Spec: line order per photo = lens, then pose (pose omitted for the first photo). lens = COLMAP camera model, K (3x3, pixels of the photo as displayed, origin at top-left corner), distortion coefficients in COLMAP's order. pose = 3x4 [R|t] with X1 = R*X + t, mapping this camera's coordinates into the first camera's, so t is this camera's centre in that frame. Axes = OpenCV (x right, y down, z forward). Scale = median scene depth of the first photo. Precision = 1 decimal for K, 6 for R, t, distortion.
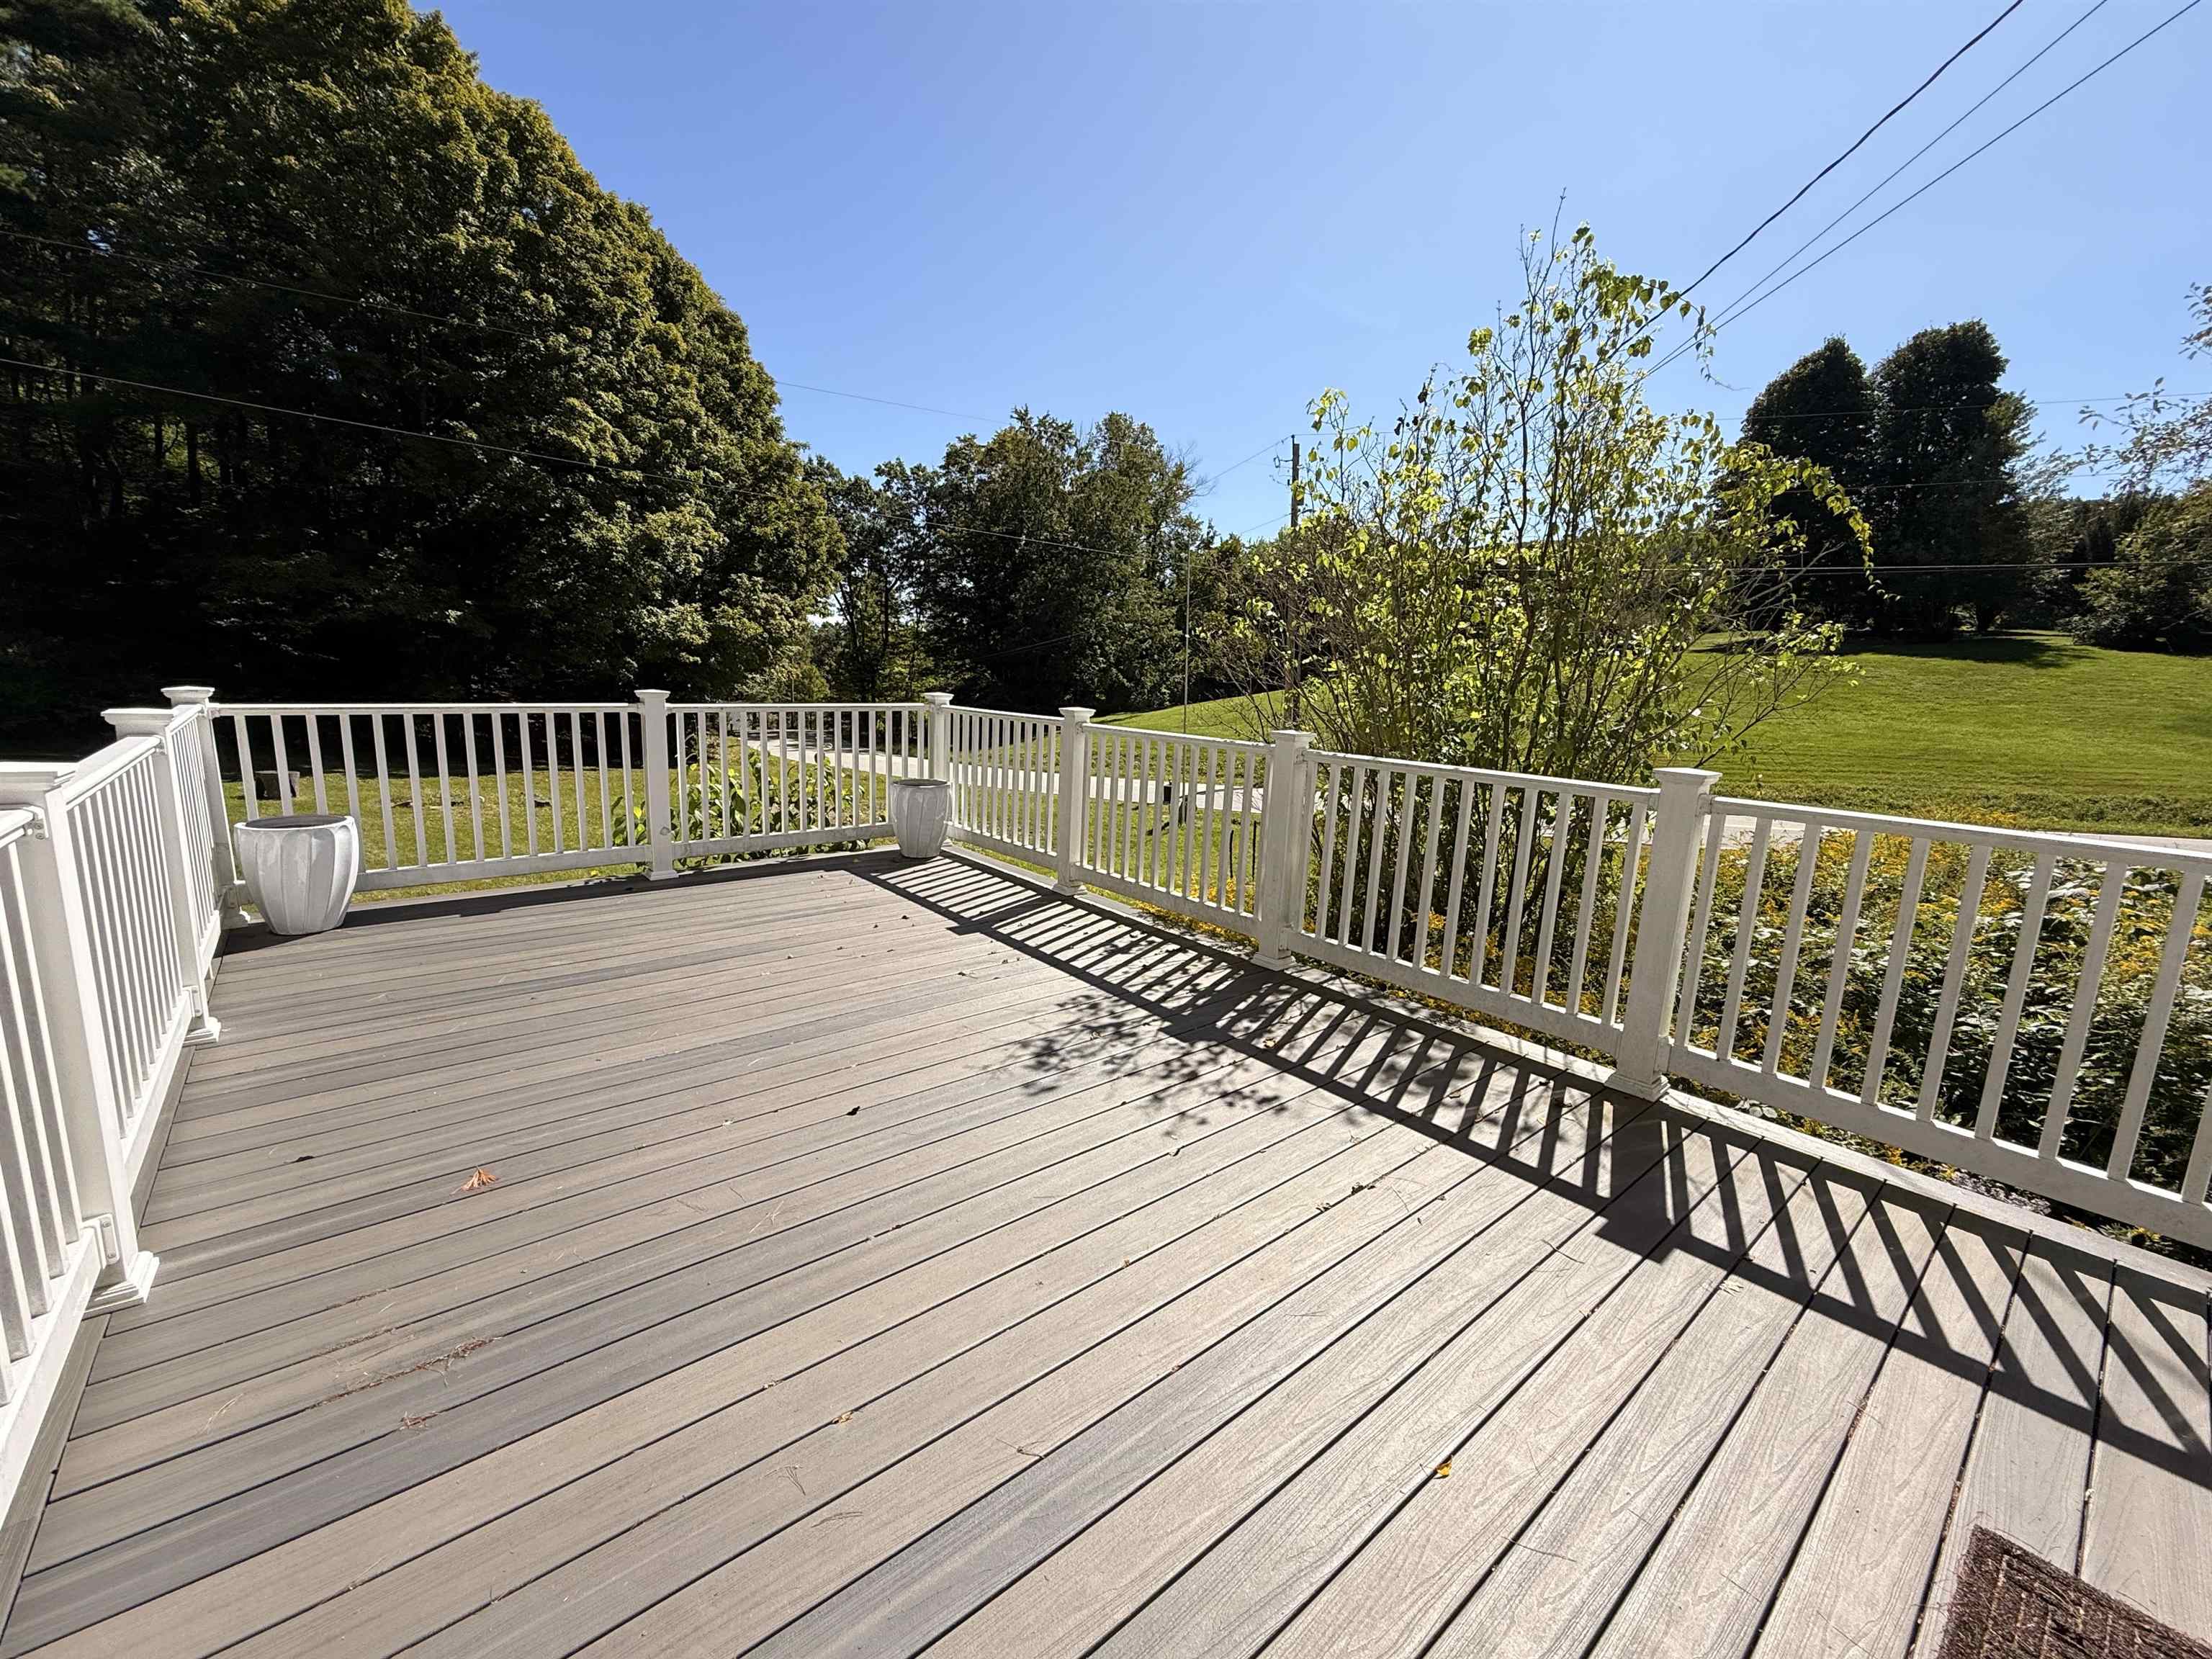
lens RADIAL K [[903.6, 0, 1104.9], [0, 903.6, 826.7], [0, 0, 1]] dist [0.002129, 0.001142]
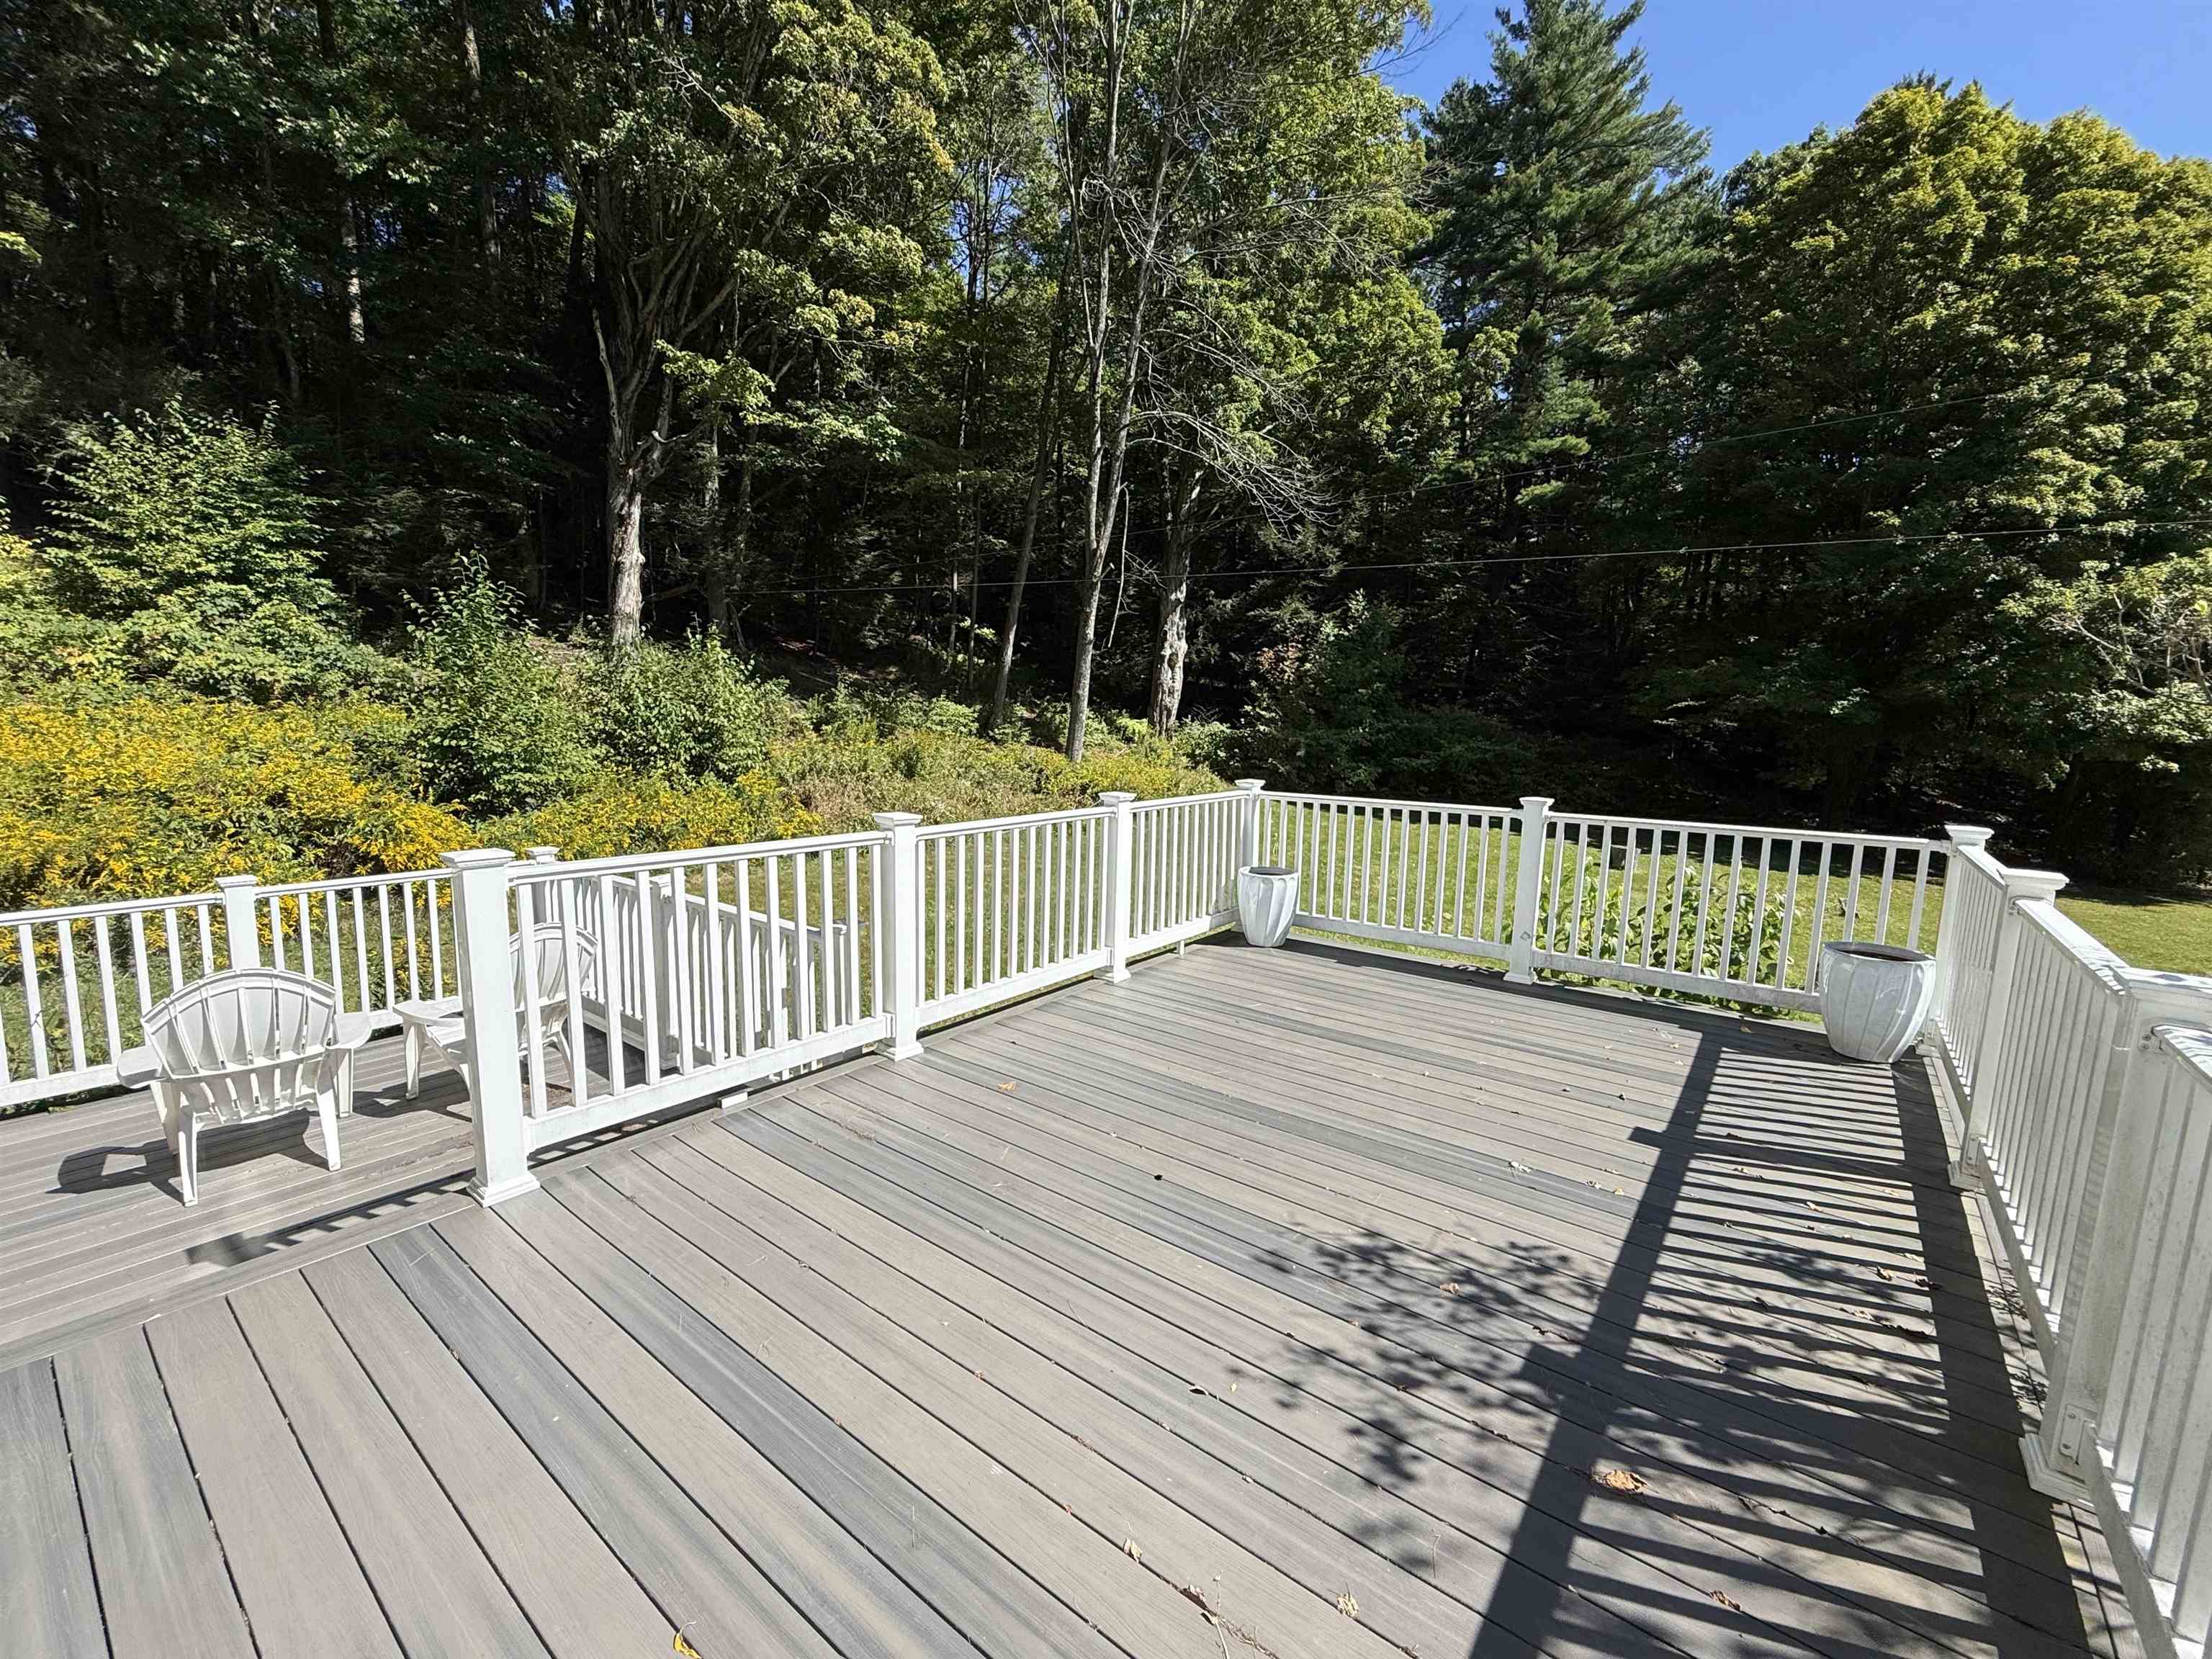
lens RADIAL K [[903.6, 0, 1109.7], [0, 903.6, 835.3], [0, 0, 1]] dist [0.002129, 0.001142]
pose [[0.224908, 0.097816, -0.969458, 0.414281], [-0.187423, 0.980712, 0.055470, -0.082549], [0.956185, 0.169223, 0.238903, 0.333596]]
